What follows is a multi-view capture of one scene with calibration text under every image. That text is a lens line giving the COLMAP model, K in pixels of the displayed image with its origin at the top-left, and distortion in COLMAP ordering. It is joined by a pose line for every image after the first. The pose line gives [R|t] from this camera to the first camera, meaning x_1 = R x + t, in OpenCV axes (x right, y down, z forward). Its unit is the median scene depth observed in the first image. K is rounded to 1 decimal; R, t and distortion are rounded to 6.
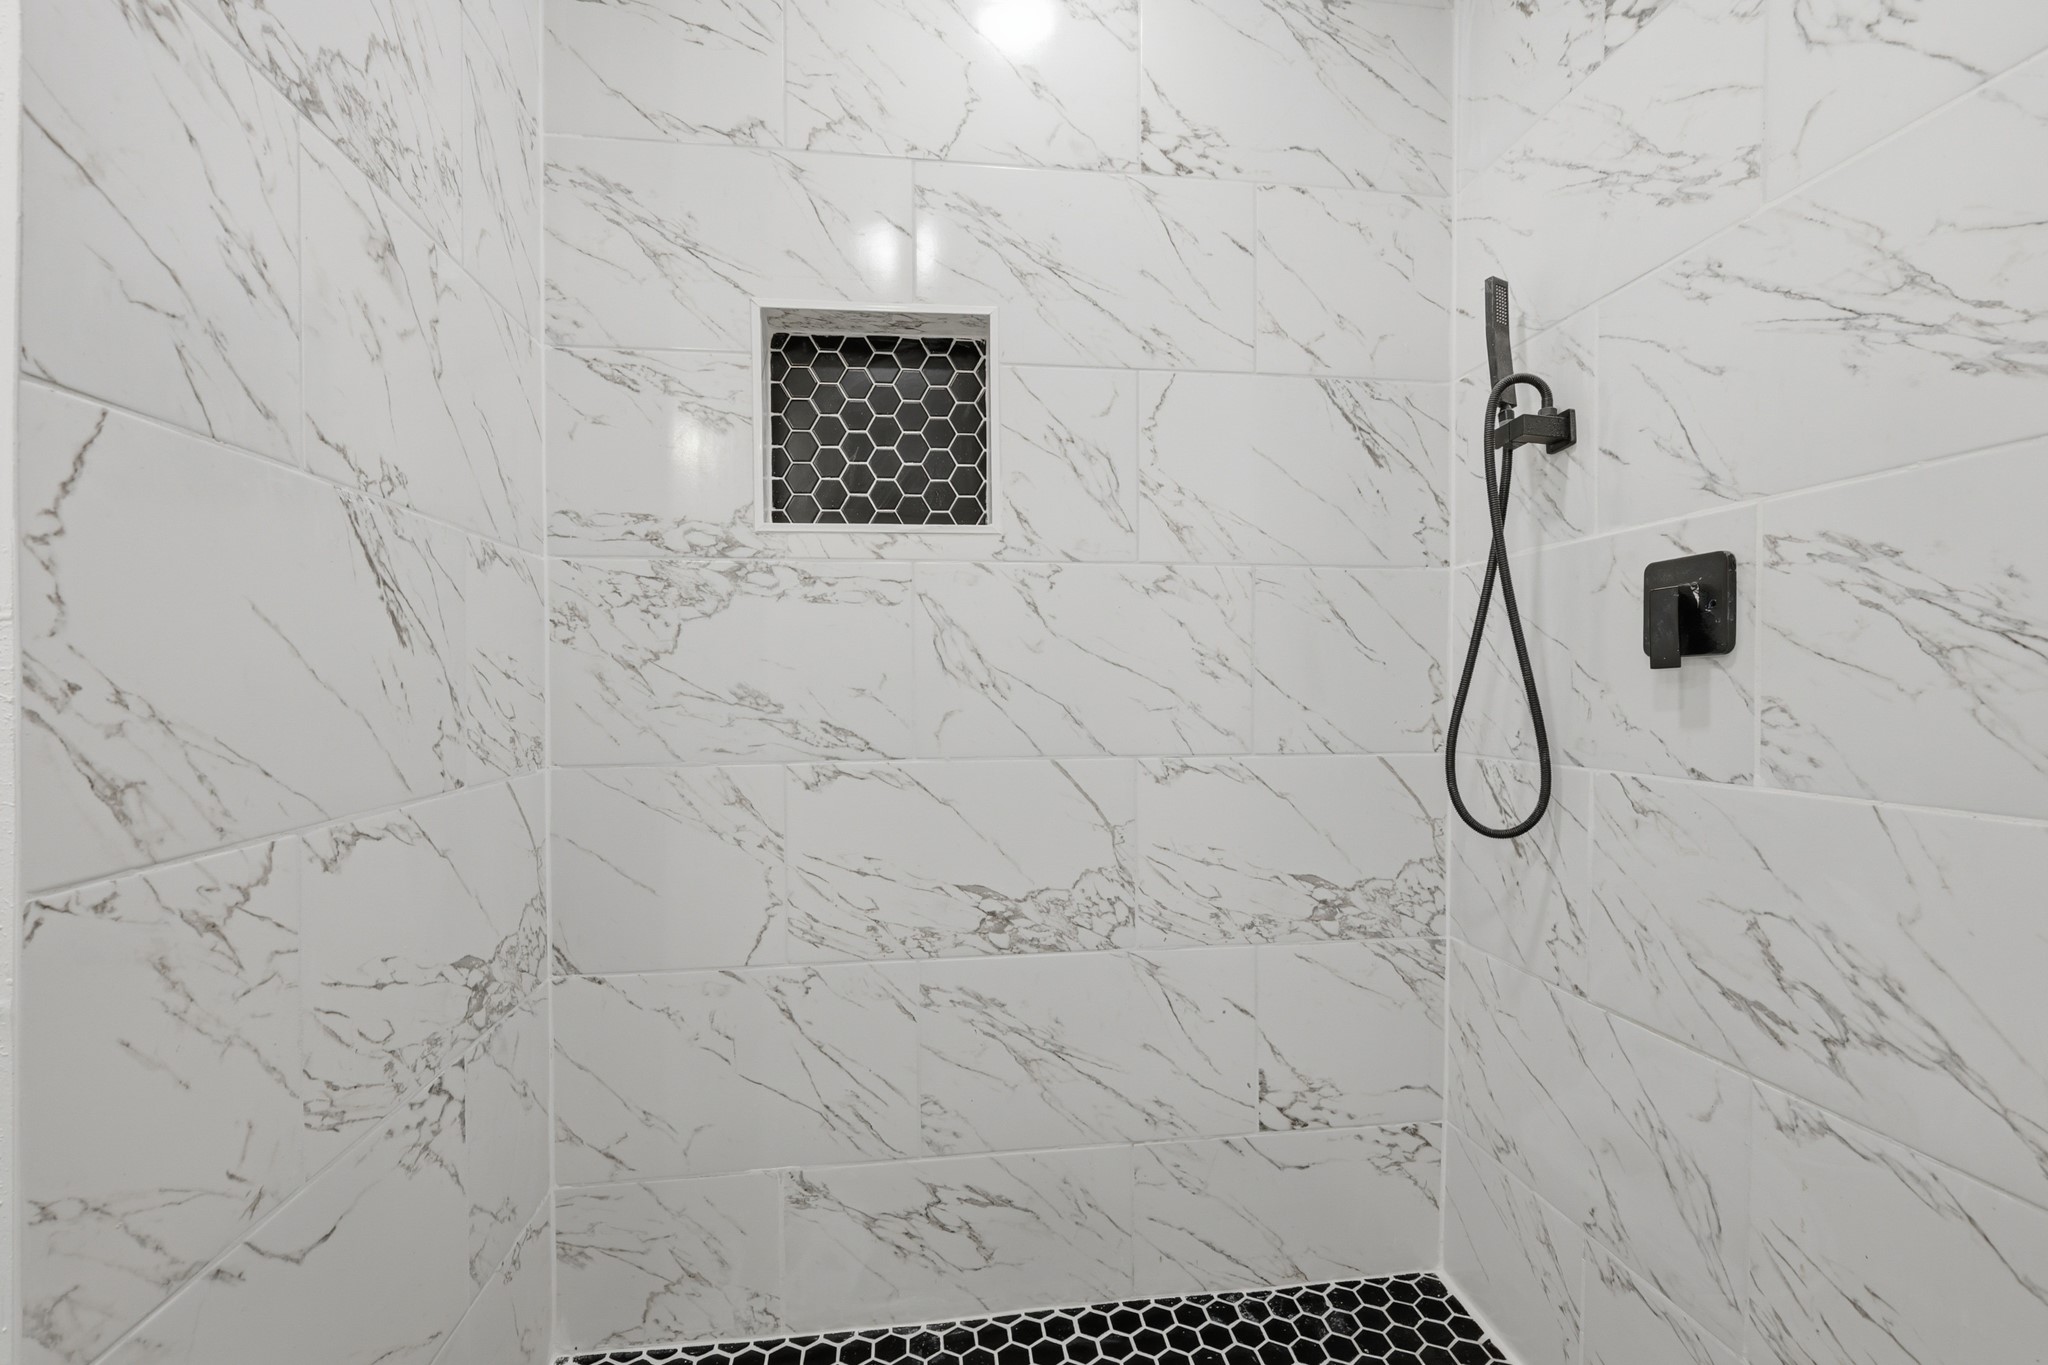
lens RADIAL K [[900.8, 0, 1023.7], [0, 900.8, 689.1], [0, 0, 1]] dist [0.002757, 0.000814]
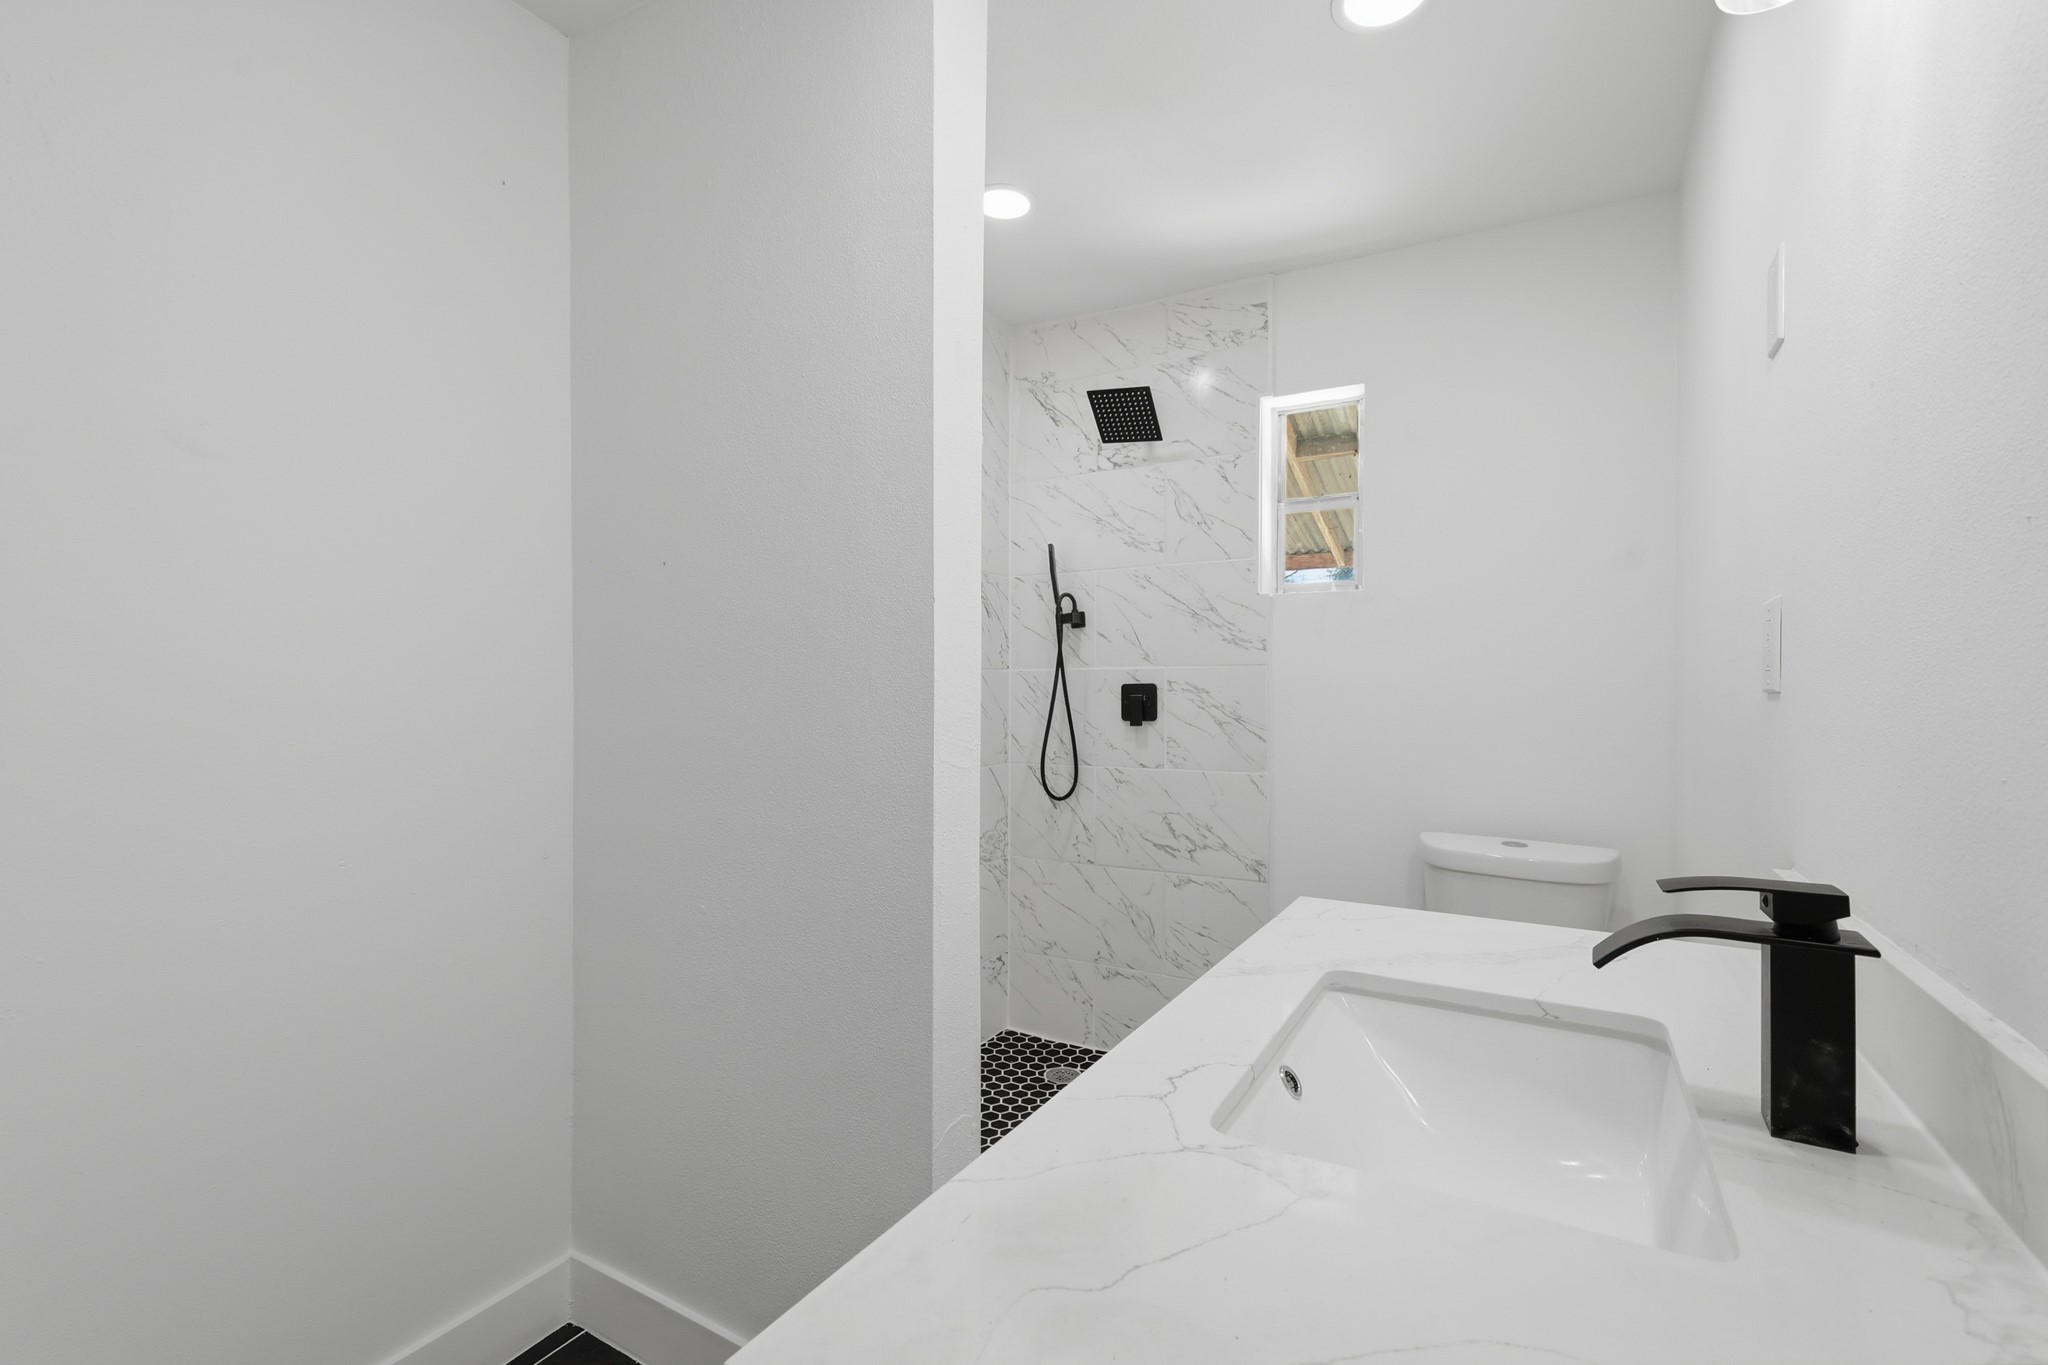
lens RADIAL K [[900.8, 0, 1022.9], [0, 900.8, 680.1], [0, 0, 1]] dist [0.002757, 0.000814]
pose [[0.612129, 0.003811, 0.790749, -1.355987], [0.007778, 0.999911, -0.010840, -0.113712], [-0.790720, 0.012786, 0.612045, -0.300416]]
